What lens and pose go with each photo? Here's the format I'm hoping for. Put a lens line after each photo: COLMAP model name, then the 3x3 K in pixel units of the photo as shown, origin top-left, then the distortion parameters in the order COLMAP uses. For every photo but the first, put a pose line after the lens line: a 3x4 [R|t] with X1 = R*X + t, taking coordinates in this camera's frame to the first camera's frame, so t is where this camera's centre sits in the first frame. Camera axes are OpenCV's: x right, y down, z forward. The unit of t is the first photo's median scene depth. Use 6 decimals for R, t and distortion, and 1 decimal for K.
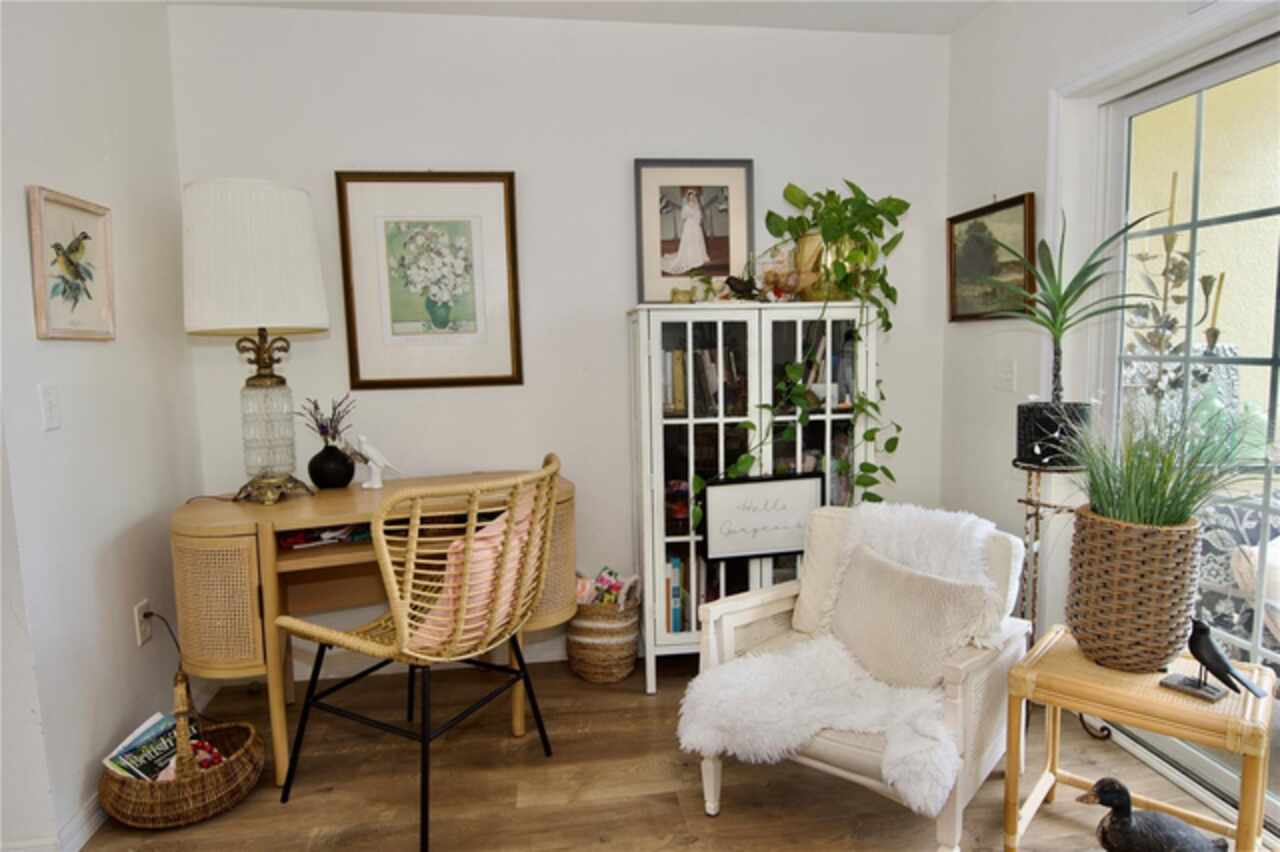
lens RADIAL K [[782.6, 0, 653.4], [0, 782.6, 428.7], [0, 0, 1]] dist [0.005530, -0.027703]
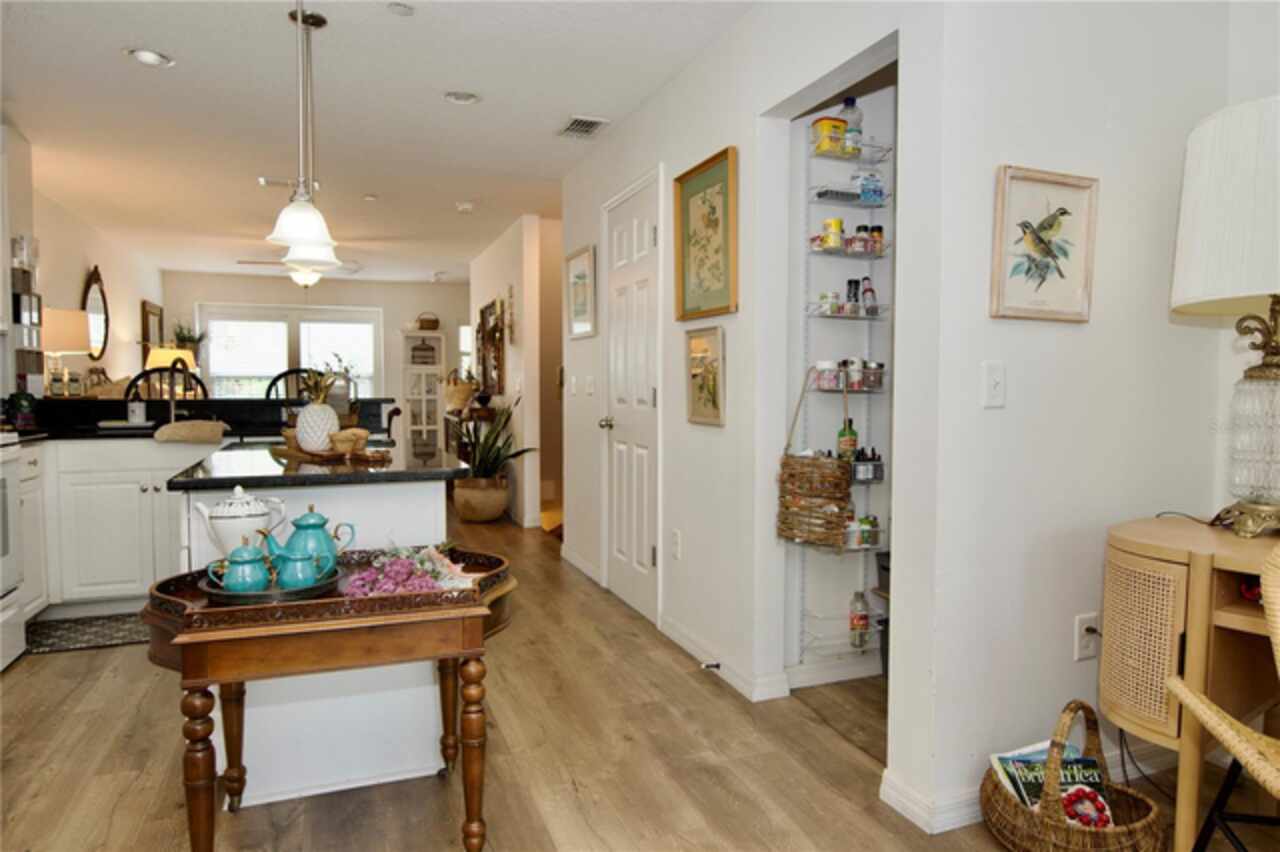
lens RADIAL K [[782.6, 0, 653.4], [0, 782.6, 428.7], [0, 0, 1]] dist [0.005530, -0.027703]
pose [[0.221397, 0.070294, -0.972647, 0.105844], [-0.115555, 0.992263, 0.045409, 0.030052], [0.968313, 0.102341, 0.227806, 0.319583]]
